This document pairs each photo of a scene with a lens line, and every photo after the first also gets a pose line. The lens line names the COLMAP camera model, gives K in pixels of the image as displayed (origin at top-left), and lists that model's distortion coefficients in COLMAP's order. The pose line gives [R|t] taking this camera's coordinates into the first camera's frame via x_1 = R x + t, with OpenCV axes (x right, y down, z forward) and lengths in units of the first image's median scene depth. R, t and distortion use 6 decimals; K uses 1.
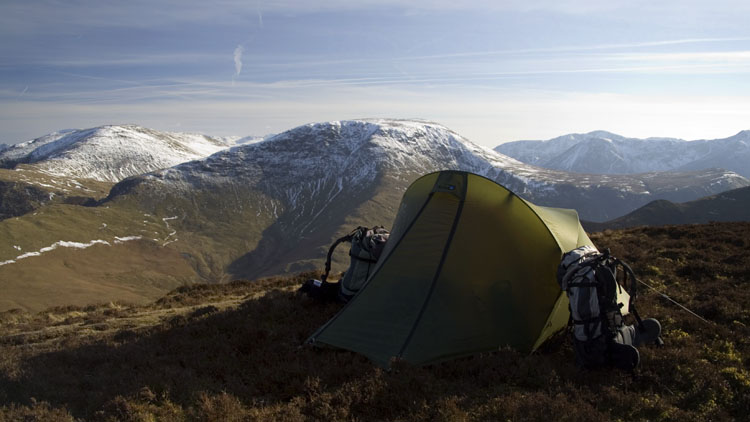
lens RADIAL K [[684.0, 0, 375.0], [0, 684.0, 211.0], [0, 0, 1]] dist [-0.004516, 0.000525]
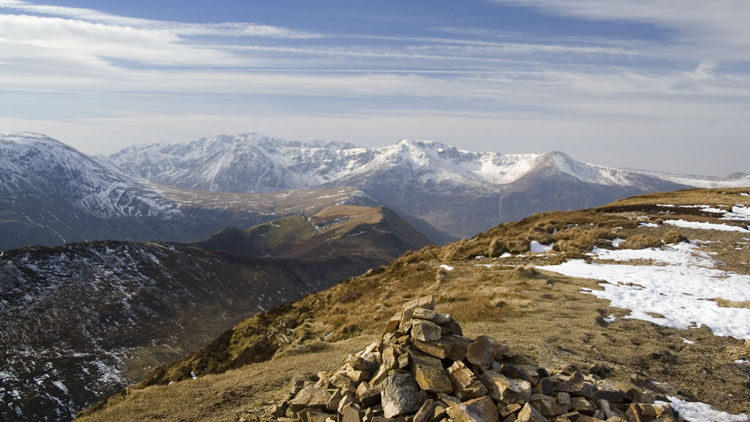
lens RADIAL K [[956.8, 0, 375.0], [0, 956.8, 211.0], [0, 0, 1]] dist [-0.085866, 0.004781]
pose [[0.906342, -0.013851, 0.422318, -0.053616], [0.025038, 0.999467, -0.020954, 0.002512], [-0.421802, 0.029565, 0.906206, -0.316721]]
